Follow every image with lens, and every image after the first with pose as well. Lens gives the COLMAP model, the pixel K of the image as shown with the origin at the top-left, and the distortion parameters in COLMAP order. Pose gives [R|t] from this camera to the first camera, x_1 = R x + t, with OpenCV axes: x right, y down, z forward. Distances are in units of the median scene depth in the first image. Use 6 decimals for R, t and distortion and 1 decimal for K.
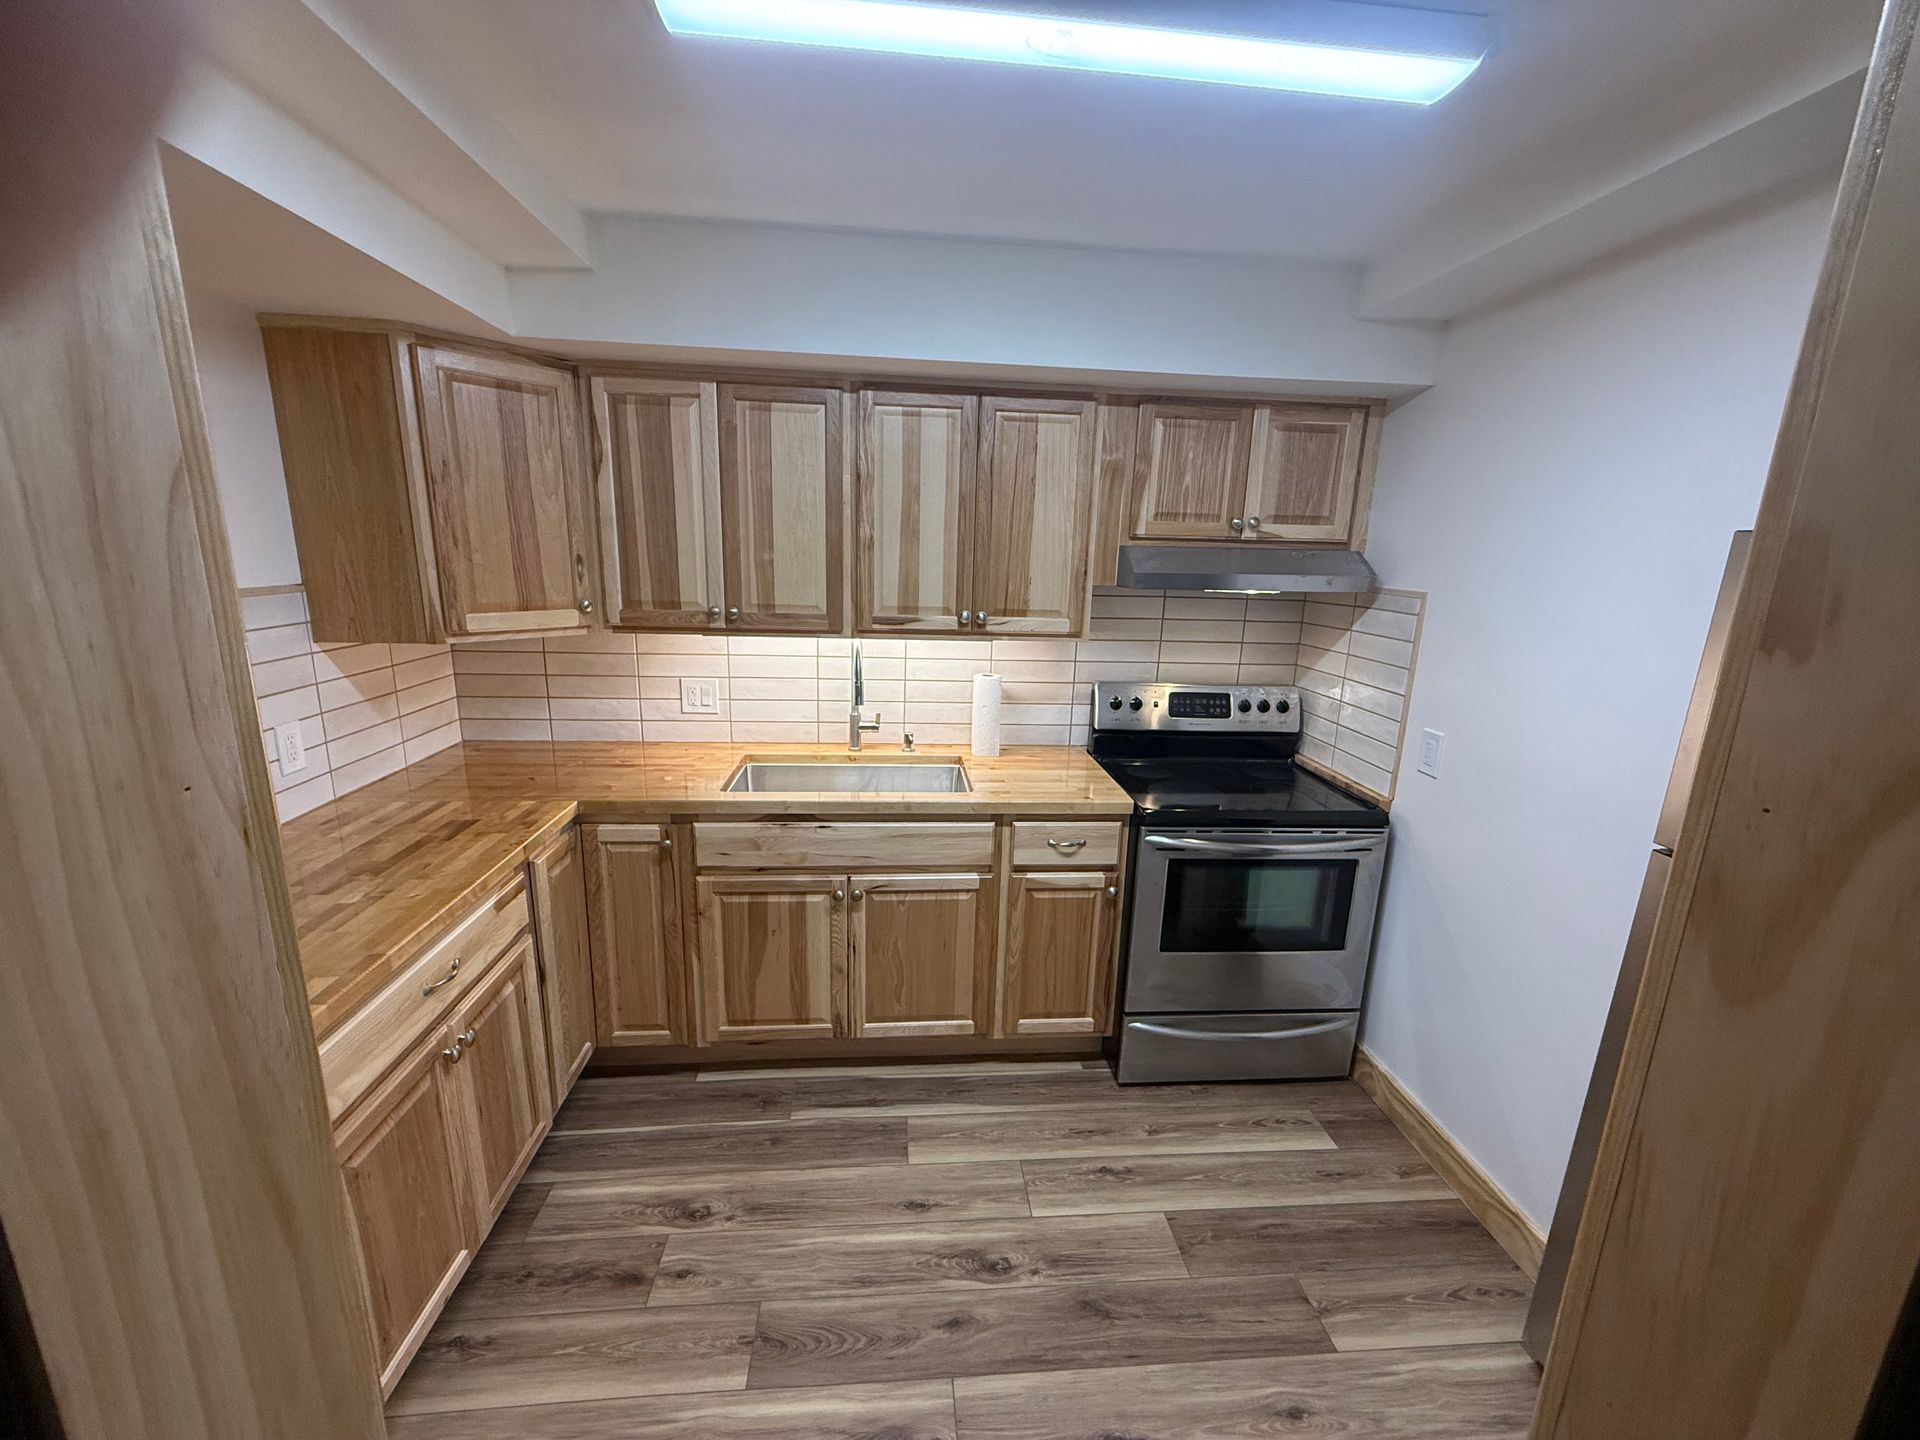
lens RADIAL K [[771.5, 0, 960.0], [0, 771.5, 720.0], [0, 0, 1]] dist [-0.000106, 0.000109]
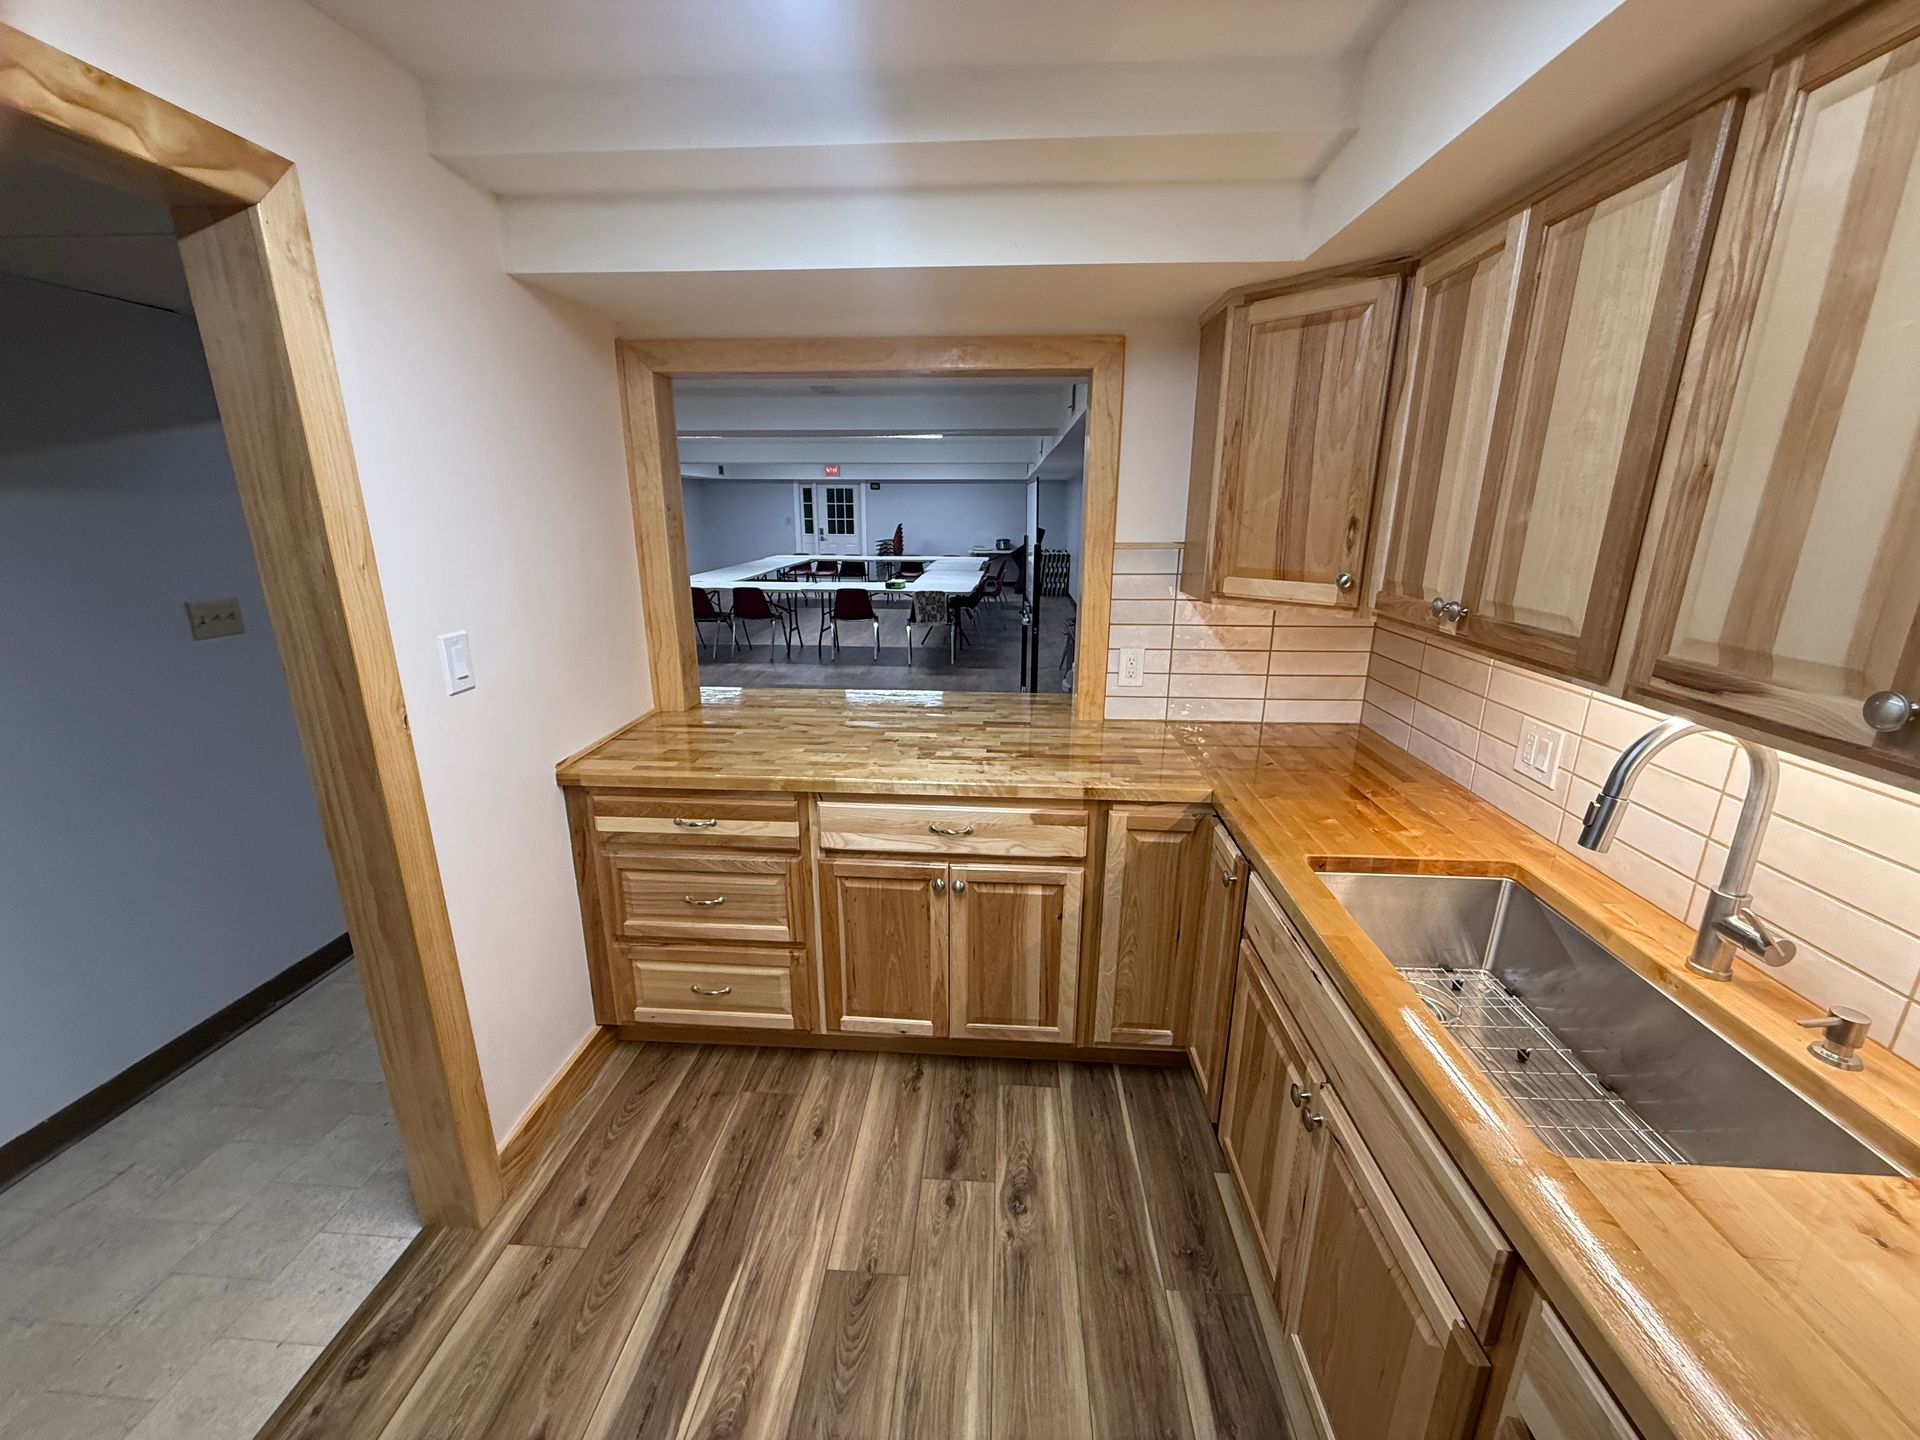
lens RADIAL K [[771.5, 0, 960.0], [0, 771.5, 720.0], [0, 0, 1]] dist [-0.000106, 0.000109]
pose [[-0.163135, 0.237315, -0.957637, 0.443429], [-0.222056, 0.936904, 0.270005, -0.165308], [0.961290, 0.256696, -0.100145, 0.862157]]
